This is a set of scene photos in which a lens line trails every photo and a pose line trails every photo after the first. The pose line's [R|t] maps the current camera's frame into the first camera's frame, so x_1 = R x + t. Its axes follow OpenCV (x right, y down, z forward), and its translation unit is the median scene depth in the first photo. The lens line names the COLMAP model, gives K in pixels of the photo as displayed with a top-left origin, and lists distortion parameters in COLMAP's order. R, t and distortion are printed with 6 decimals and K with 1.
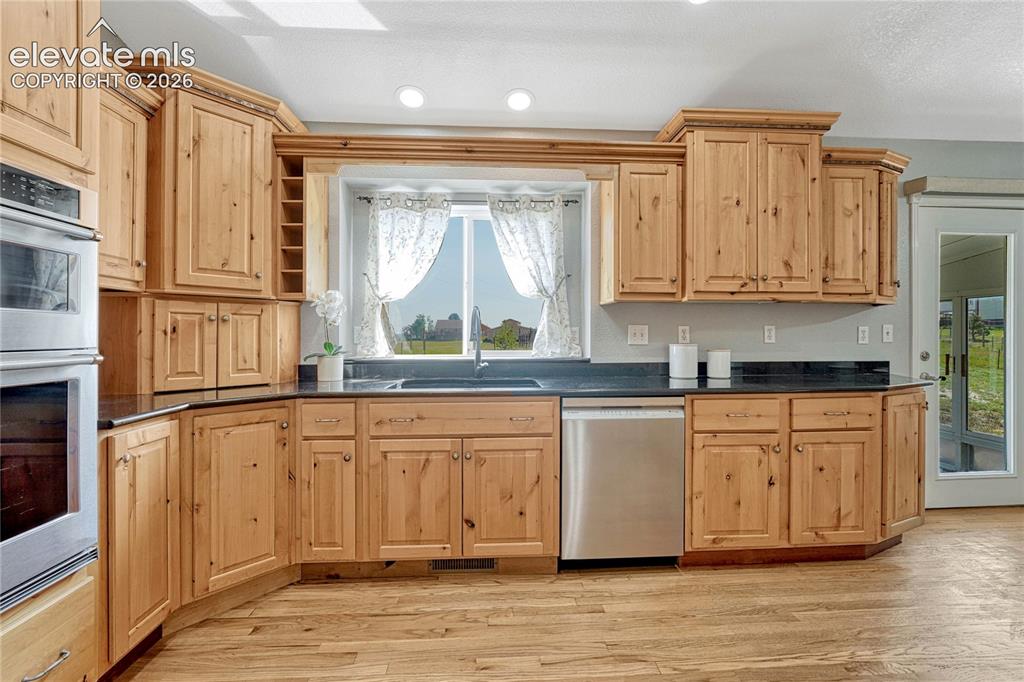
lens RADIAL K [[436.8, 0, 511.6], [0, 436.8, 337.4], [0, 0, 1]] dist [-0.010094, 0.000547]
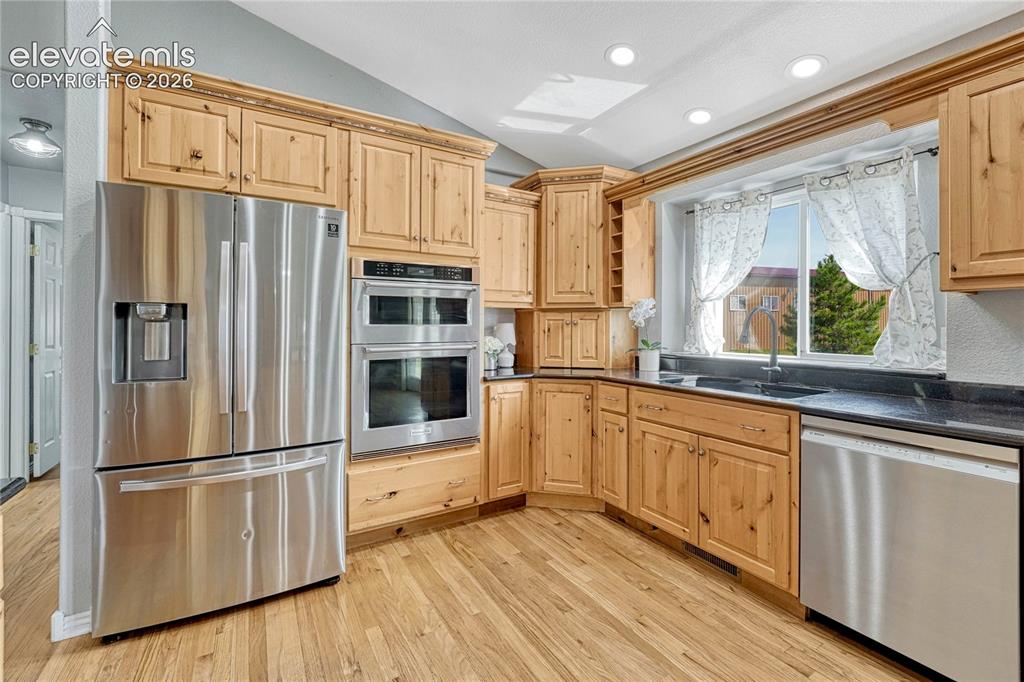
lens RADIAL K [[436.8, 0, 516.1], [0, 436.8, 322.4], [0, 0, 1]] dist [-0.010094, 0.000547]
pose [[0.467715, -0.004087, -0.883870, 0.605544], [-0.002616, 0.999979, -0.006008, -0.034489], [0.883875, 0.005122, 0.467695, 0.104721]]
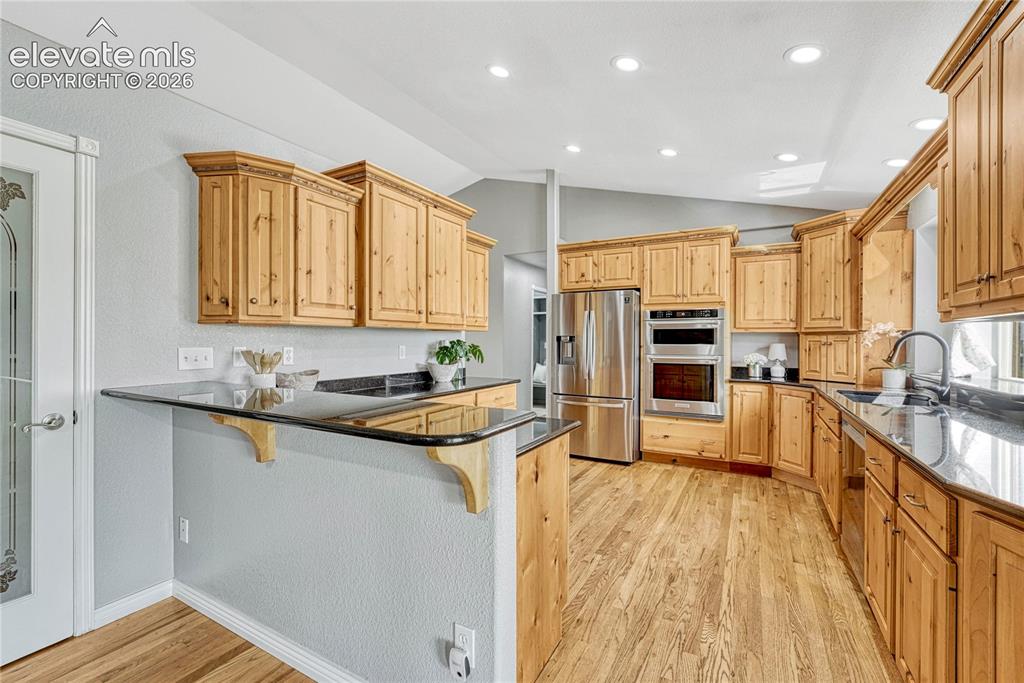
lens RADIAL K [[436.8, 0, 515.4], [0, 436.8, 342.2], [0, 0, 1]] dist [-0.010094, 0.000547]
pose [[-0.530705, 0.003149, -0.847551, 1.623954], [-0.003367, 0.999977, 0.005824, -0.055969], [0.847550, 0.005944, -0.530682, 0.867093]]
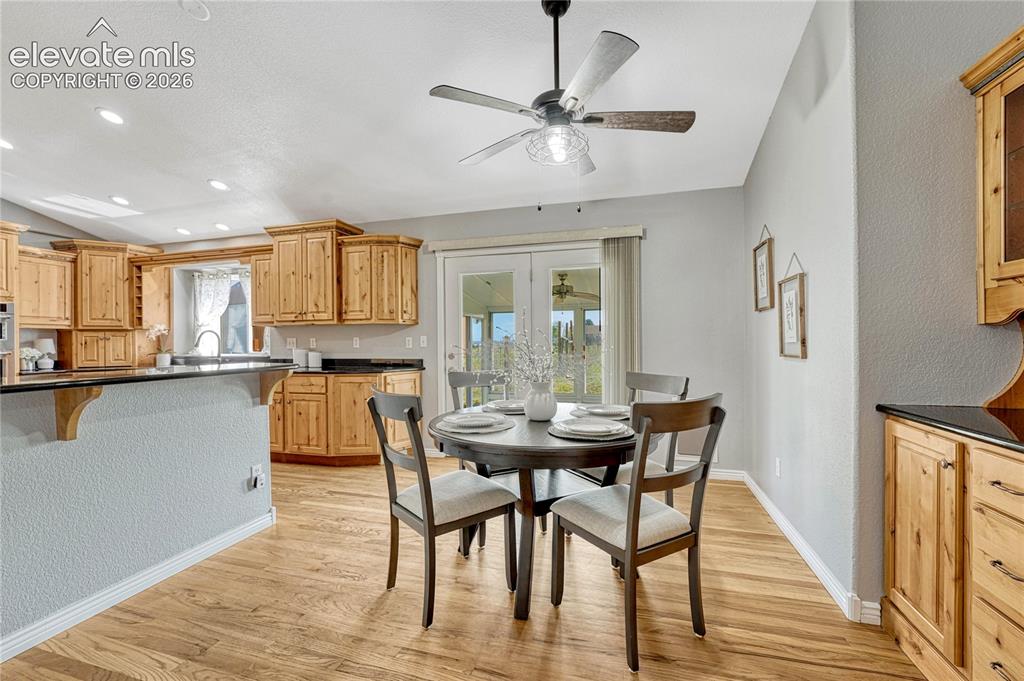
lens RADIAL K [[428.1, 0, 505.0], [0, 428.1, 343.6], [0, 0, 1]] dist [-0.005051, 0.000535]
pose [[0.937998, -0.004923, -0.346605, 2.280387], [0.007171, 0.999961, 0.005204, -0.009258], [0.346565, -0.007367, 0.937997, -0.468889]]
